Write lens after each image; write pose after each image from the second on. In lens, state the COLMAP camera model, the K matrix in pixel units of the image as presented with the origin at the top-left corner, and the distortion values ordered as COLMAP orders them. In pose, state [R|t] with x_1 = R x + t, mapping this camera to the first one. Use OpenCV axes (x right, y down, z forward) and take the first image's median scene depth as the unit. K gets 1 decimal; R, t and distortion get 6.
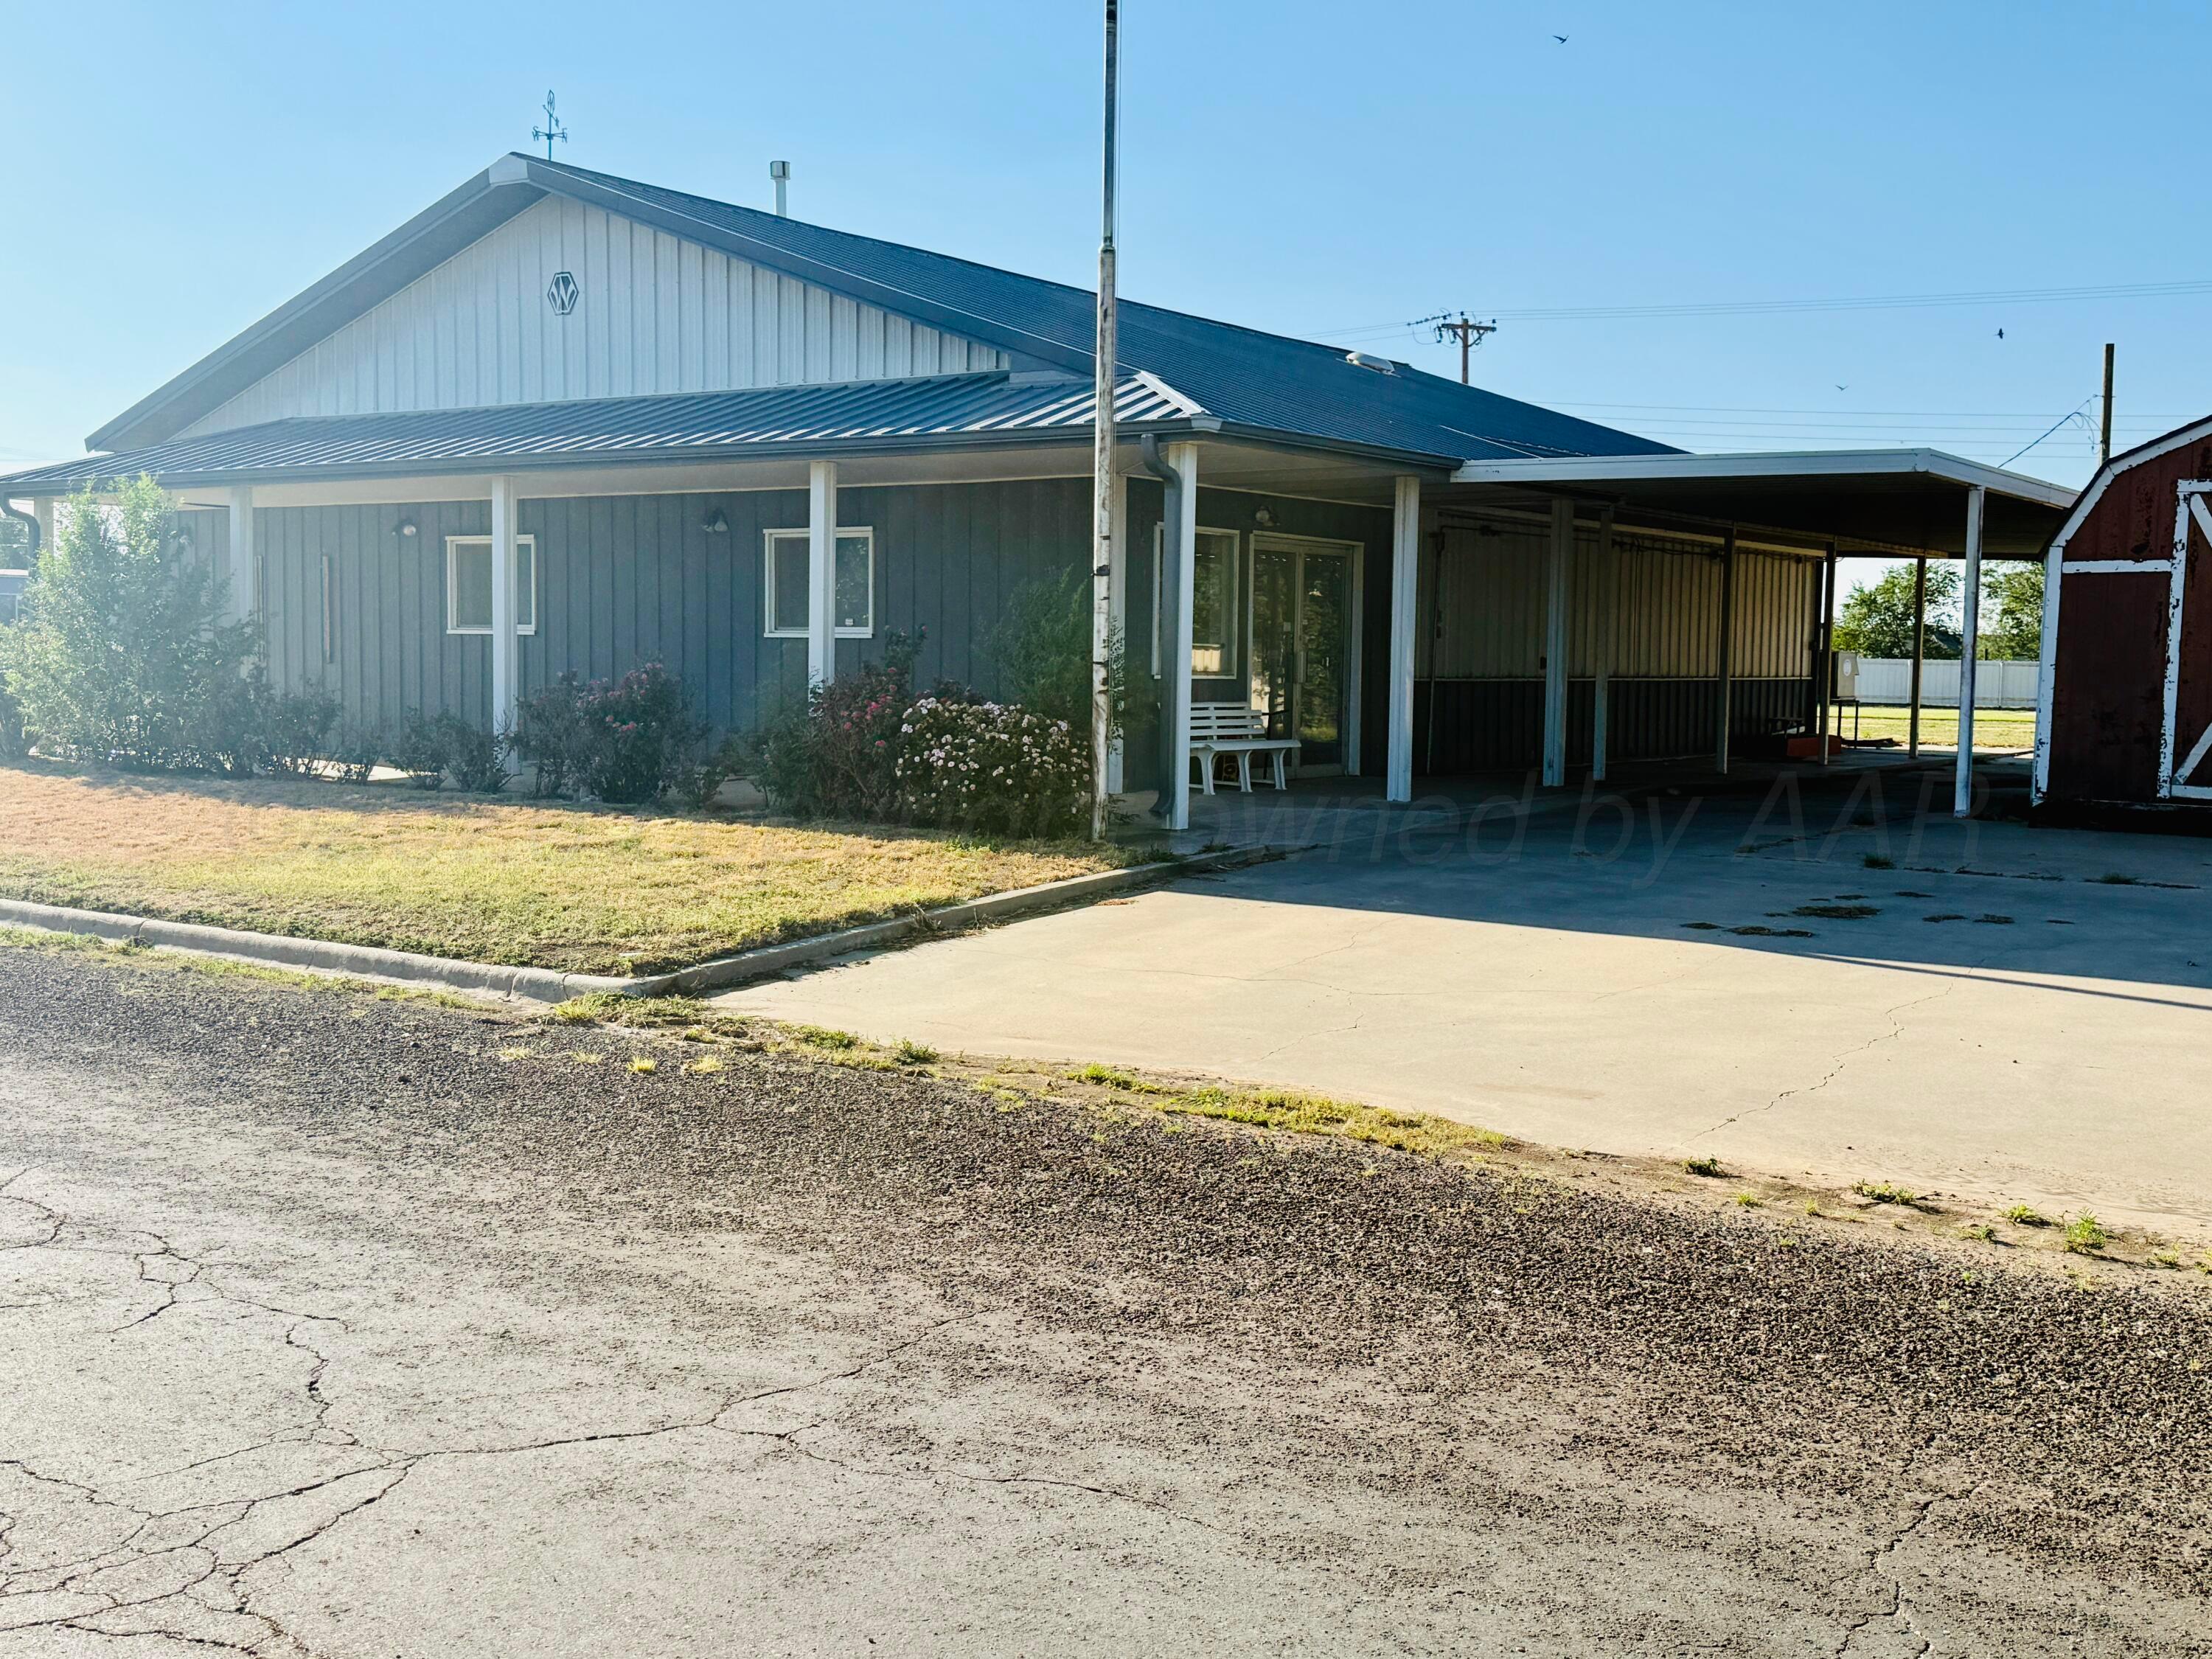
lens RADIAL K [[2382.3, 0, 1106.0], [0, 2382.3, 829.5], [0, 0, 1]] dist [0.078918, -0.010044]
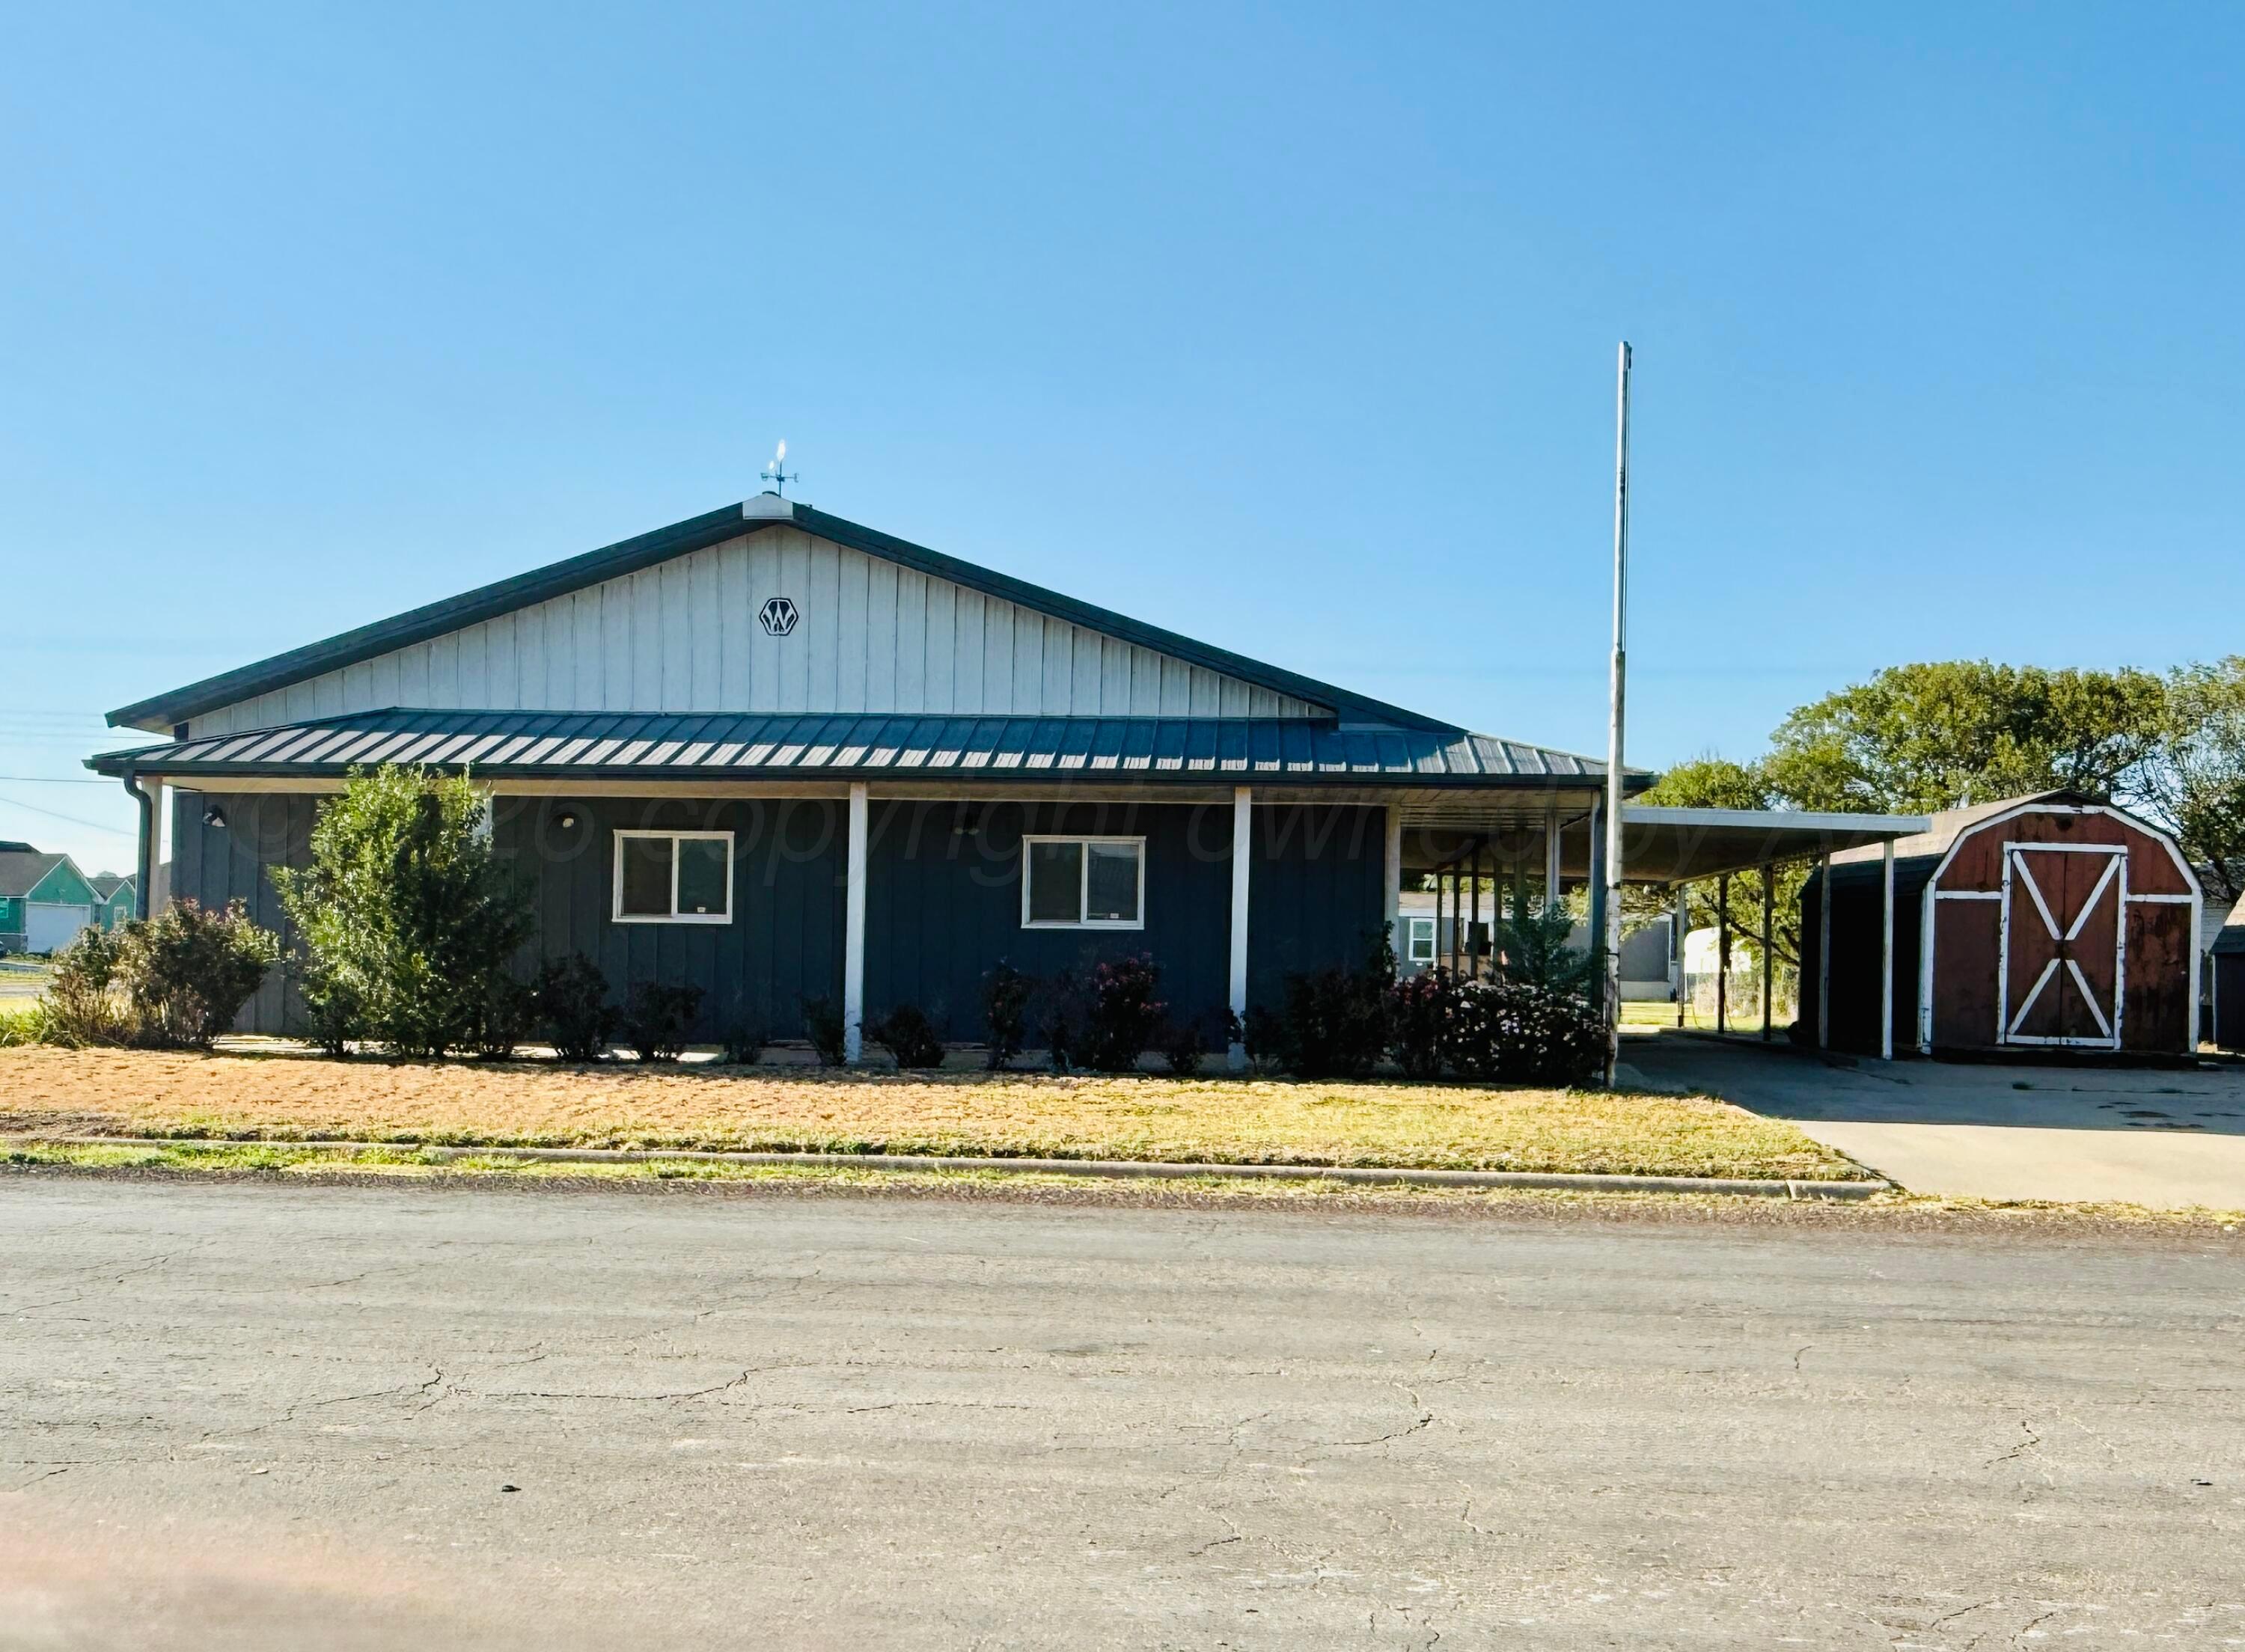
lens RADIAL K [[2223.9, 0, 1120.4], [0, 2223.9, 918.9], [0, 0, 1]] dist [-0.002911, -0.000963]
pose [[0.851120, 0.011589, 0.524844, -0.682838], [0.031499, 0.996828, -0.073091, -0.005497], [-0.524026, 0.078741, 0.848055, 0.067030]]
